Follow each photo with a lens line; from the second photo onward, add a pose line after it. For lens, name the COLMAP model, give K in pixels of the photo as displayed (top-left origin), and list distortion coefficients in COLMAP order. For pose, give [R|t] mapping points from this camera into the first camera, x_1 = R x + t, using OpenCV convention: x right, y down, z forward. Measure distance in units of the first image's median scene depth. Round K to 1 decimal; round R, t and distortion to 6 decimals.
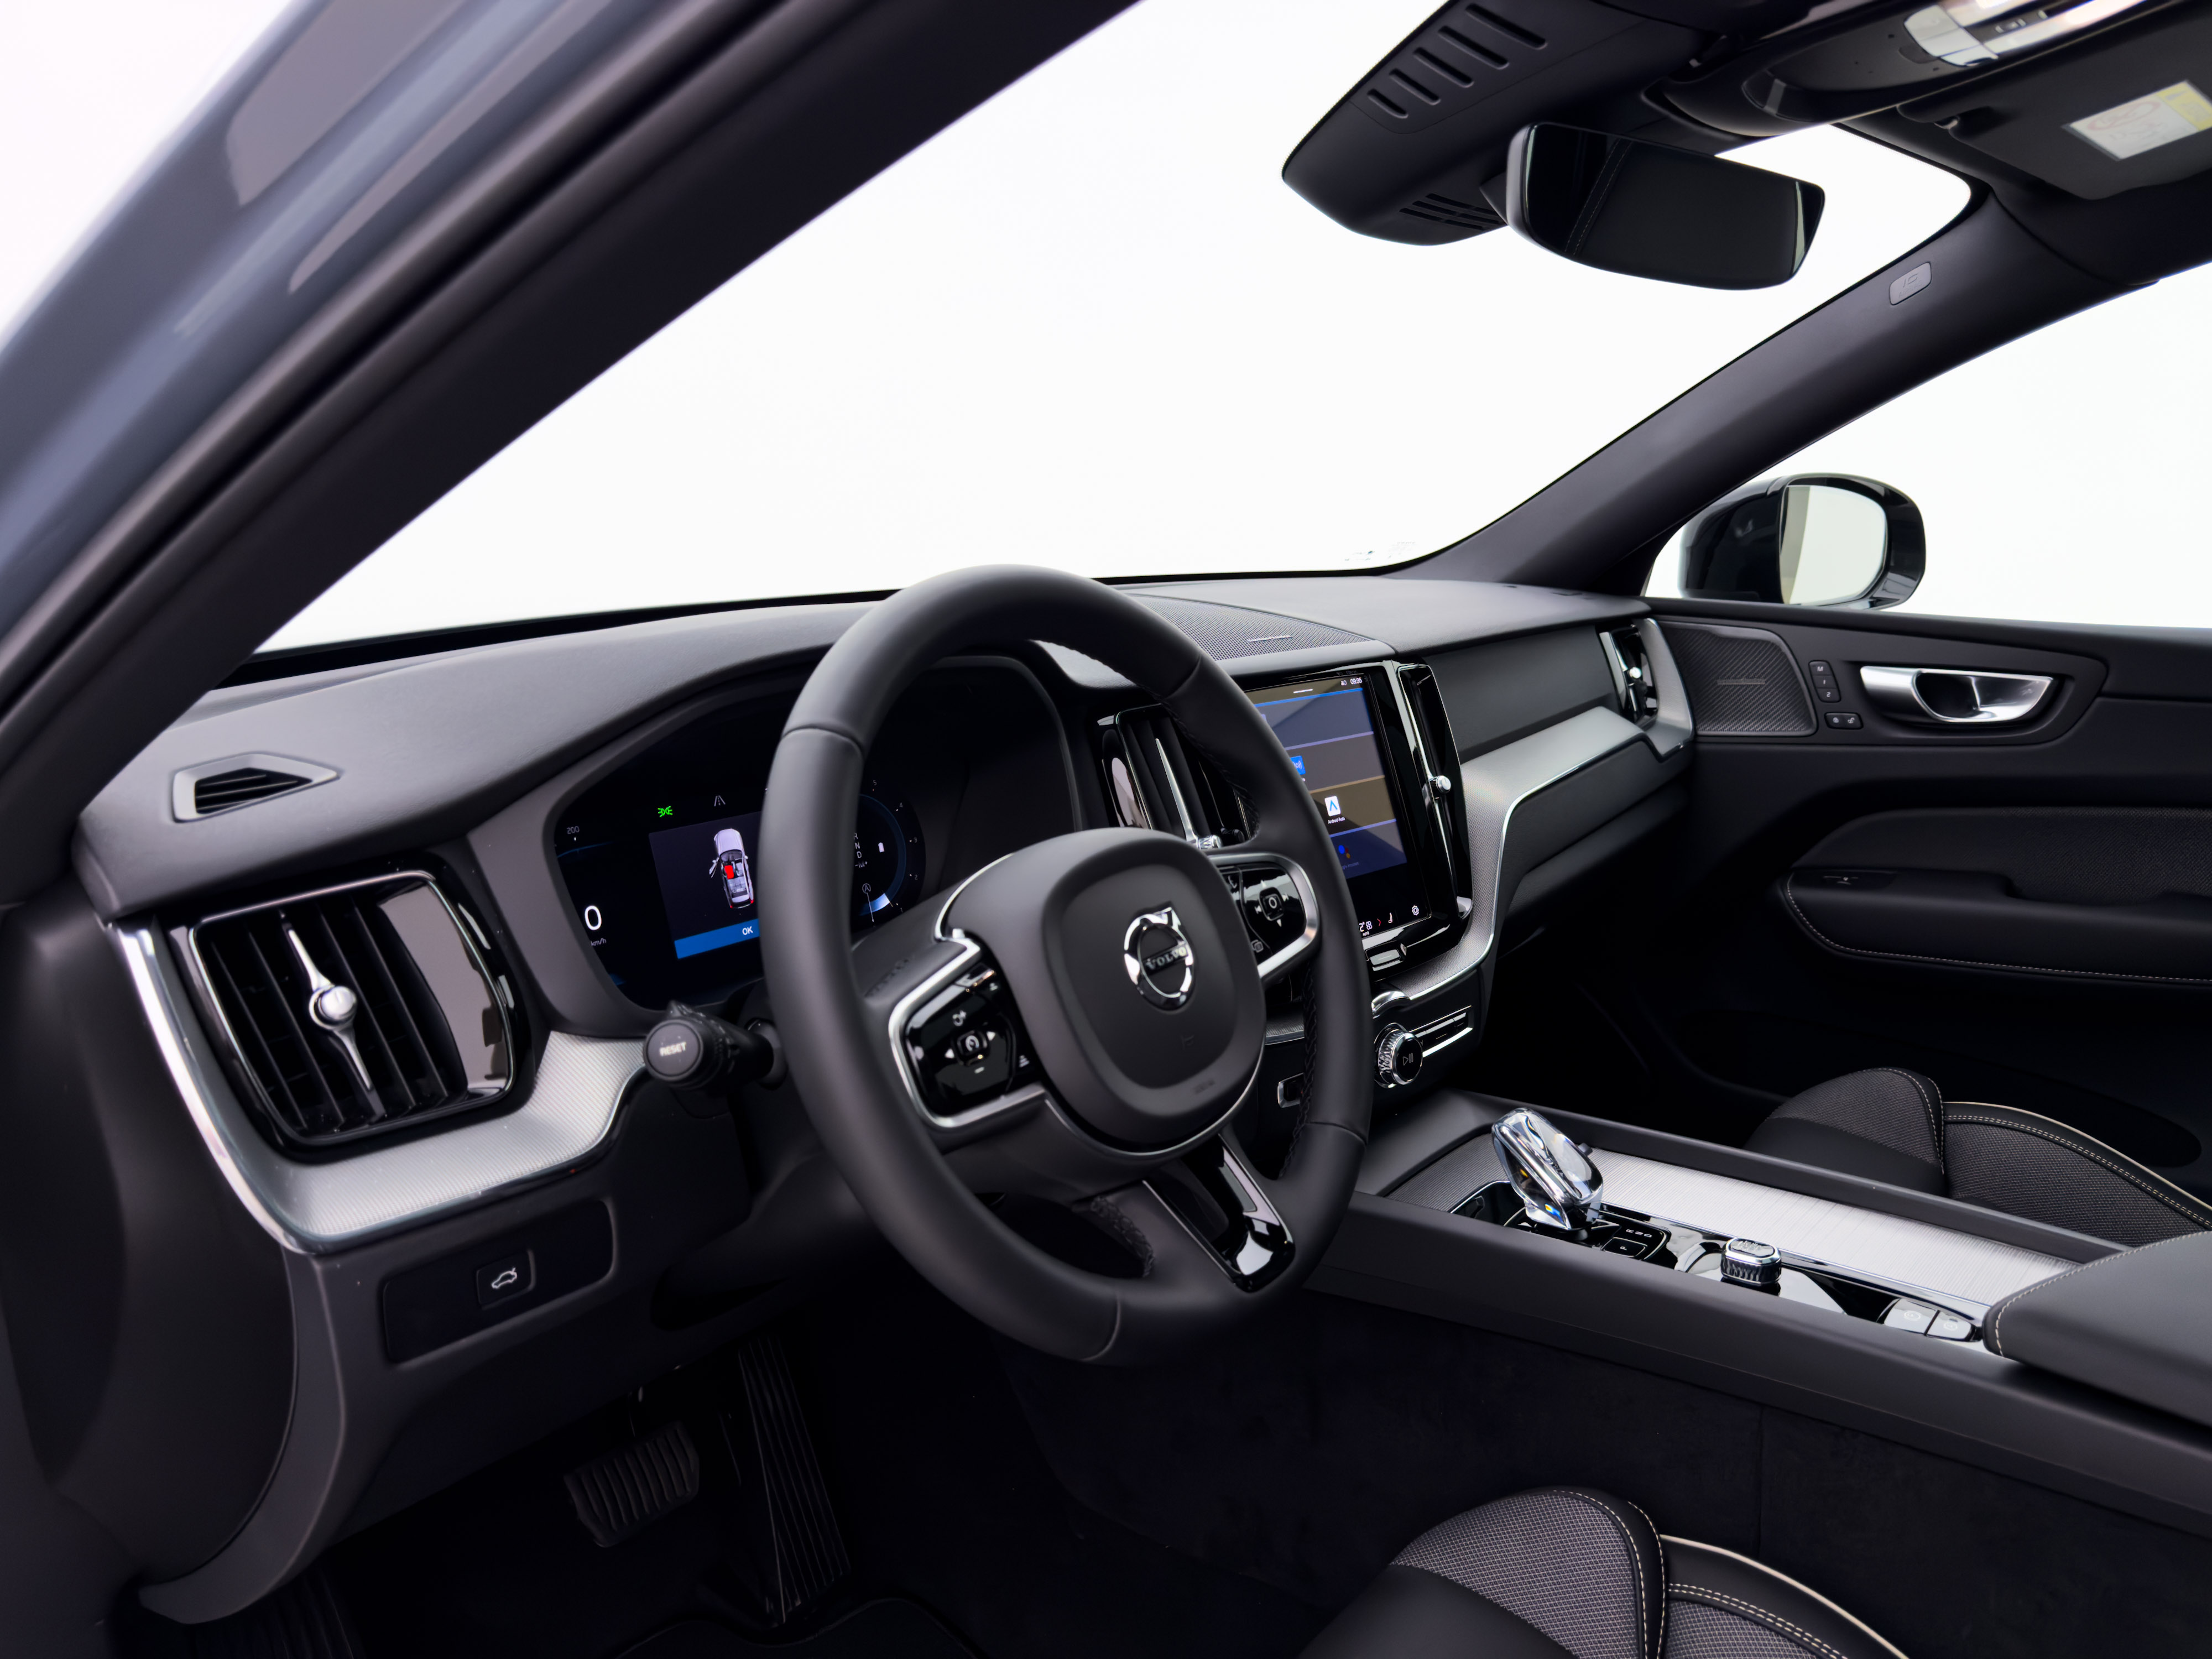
lens RADIAL K [[1572.4, 0, 1106.0], [0, 1572.4, 829.5], [0, 0, 1]] dist [-0.000857, 0.000146]
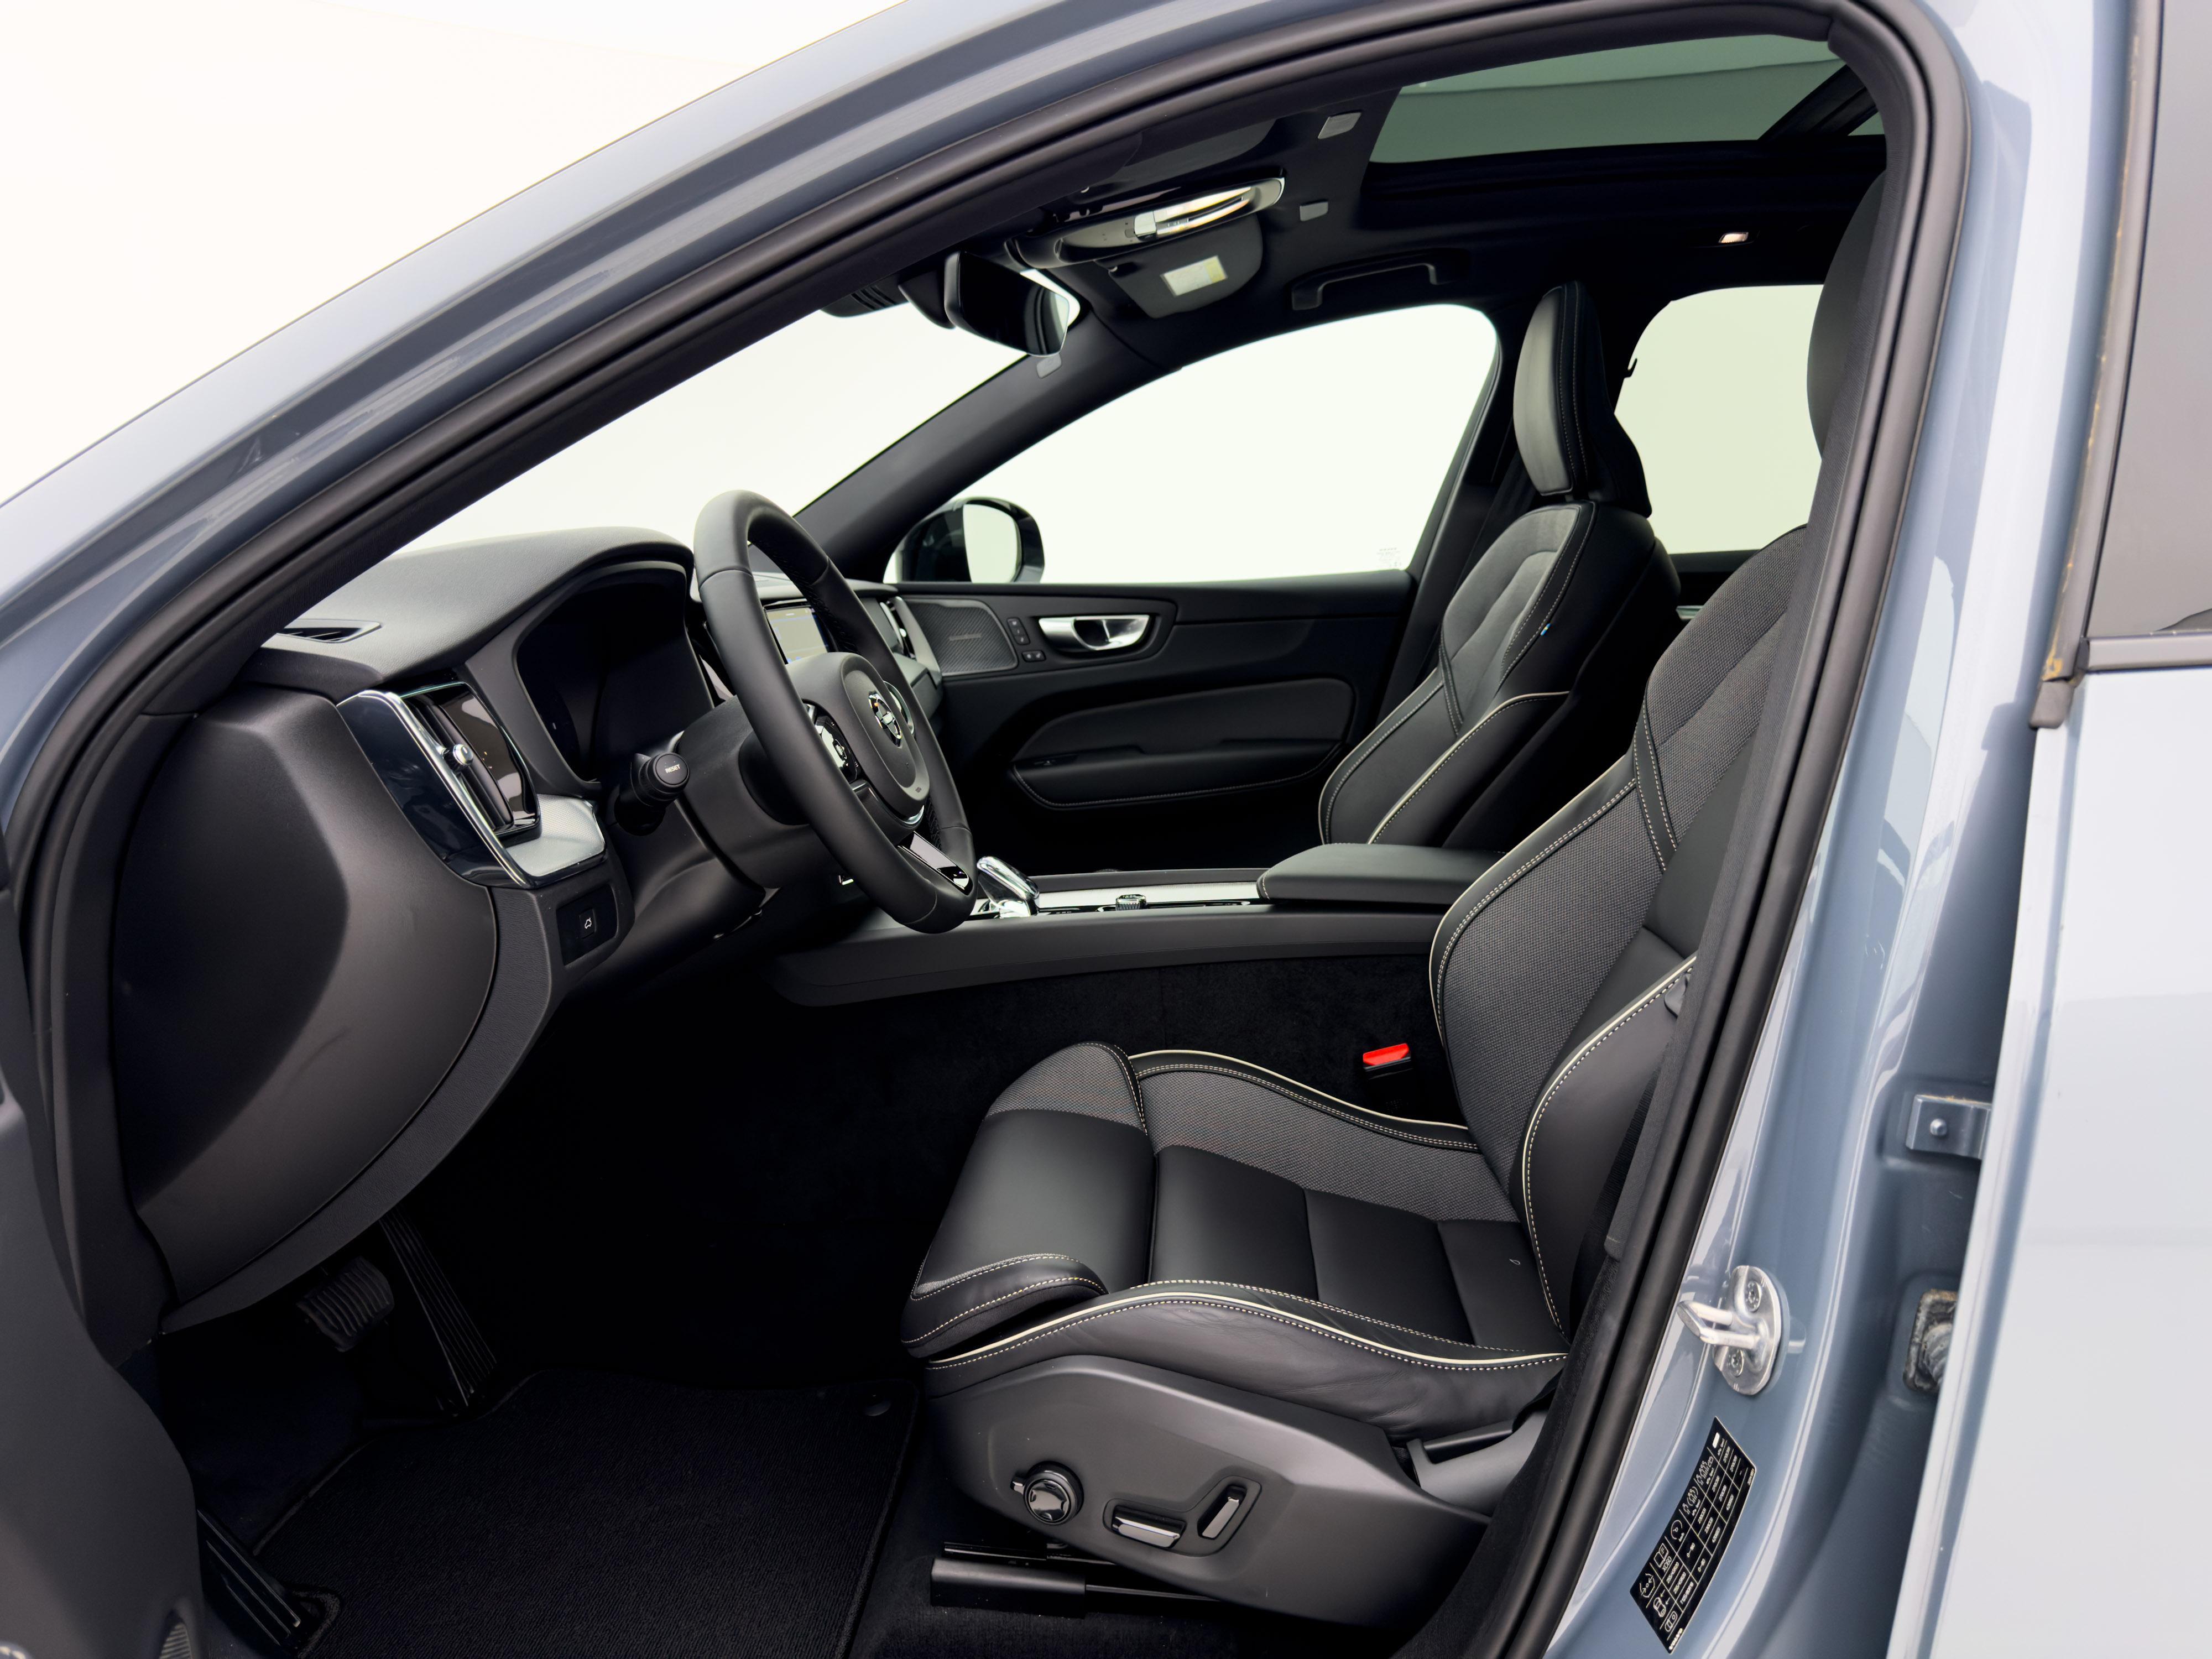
lens RADIAL K [[1556.6, 0, 1106.0], [0, 1556.6, 829.5], [0, 0, 1]] dist [0.124505, -0.000232]
pose [[0.810679, -0.122967, 0.572432, -0.366082], [0.154516, 0.987968, -0.006596, 0.120894], [-0.564733, 0.093797, 0.819926, -0.258013]]
